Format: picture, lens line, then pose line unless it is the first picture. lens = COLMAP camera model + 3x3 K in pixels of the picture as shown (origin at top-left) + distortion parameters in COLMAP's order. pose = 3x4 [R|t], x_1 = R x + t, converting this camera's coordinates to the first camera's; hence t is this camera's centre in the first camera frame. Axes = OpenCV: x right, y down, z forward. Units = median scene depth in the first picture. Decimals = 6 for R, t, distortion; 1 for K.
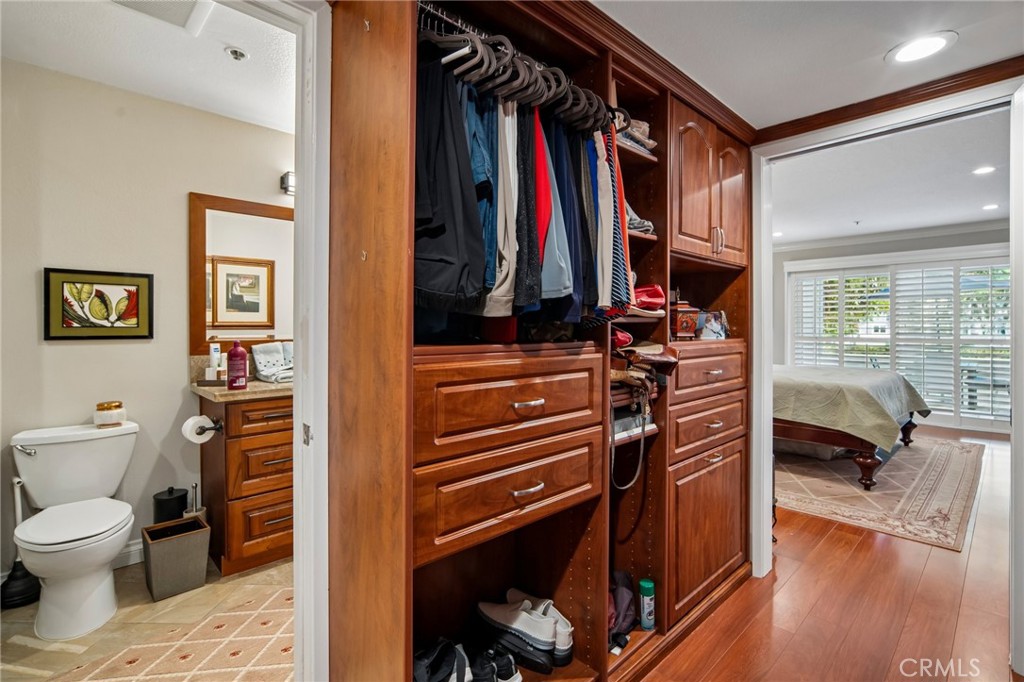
lens RADIAL K [[483.8, 0, 507.5], [0, 483.8, 330.8], [0, 0, 1]] dist [-0.011823, 0.001509]
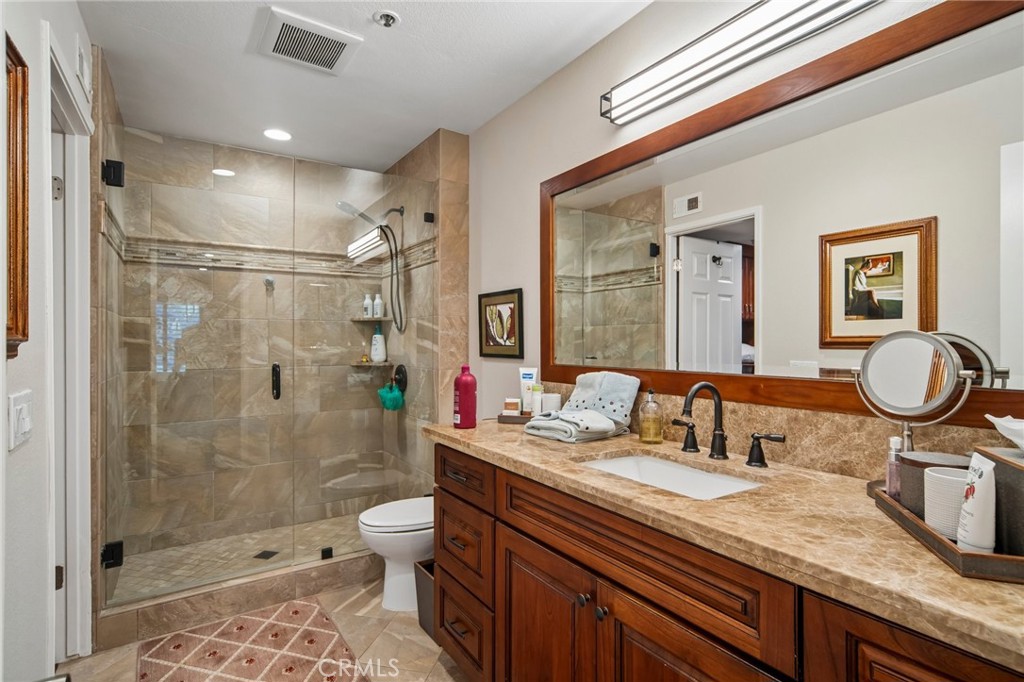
lens RADIAL K [[483.8, 0, 521.0], [0, 483.8, 348.2], [0, 0, 1]] dist [-0.011823, 0.001509]
pose [[-0.168769, 0.014321, -0.985552, 0.142720], [-0.006759, 0.999854, 0.015686, -0.014671], [0.985632, 0.009309, -0.168648, 0.963305]]
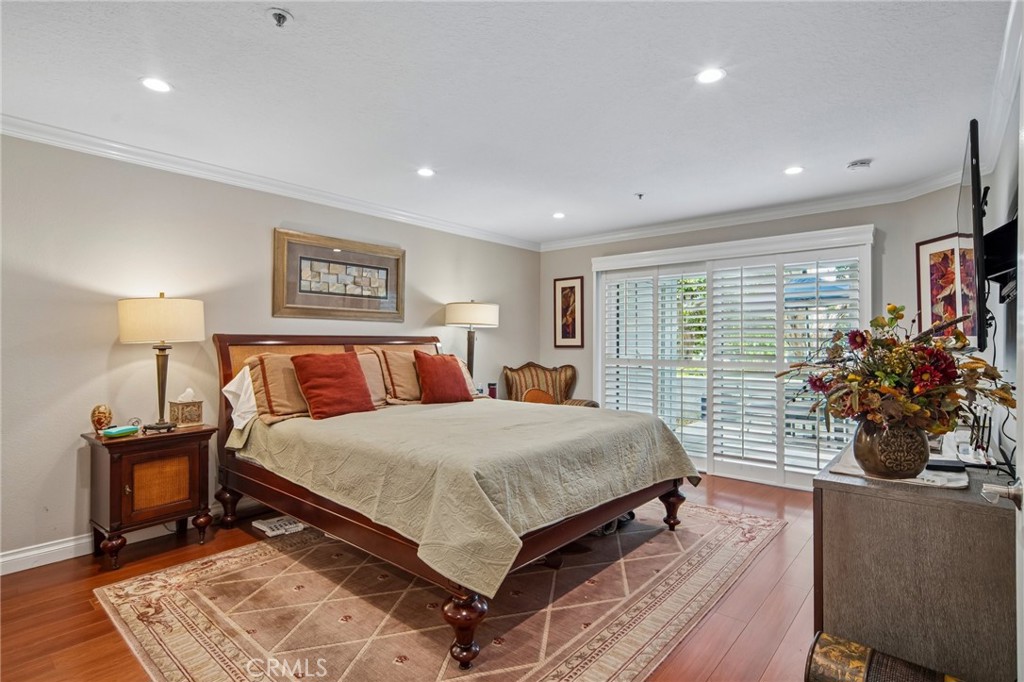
lens RADIAL K [[507.2, 0, 523.1], [0, 507.2, 335.2], [0, 0, 1]] dist [0.006058, 0.001745]
pose [[0.994031, 0.001585, 0.109082, 0.891895], [0.000807, 0.999760, -0.021883, -0.013587], [-0.109091, 0.021841, 0.993792, 0.534060]]
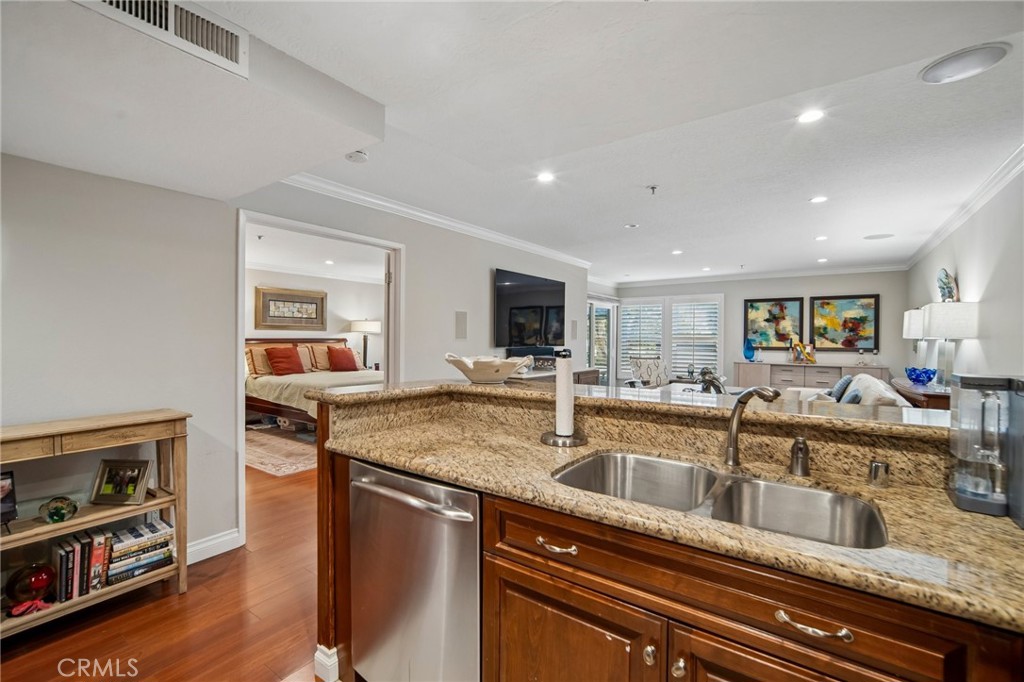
lens RADIAL K [[444.7, 0, 507.4], [0, 444.7, 343.1], [0, 0, 1]] dist [0.001673, 0.000819]
pose [[0.984334, 0.002159, 0.176298, 1.271365], [-0.002946, 0.999987, 0.004201, -0.030422], [-0.176287, -0.004655, 0.984328, -0.589806]]
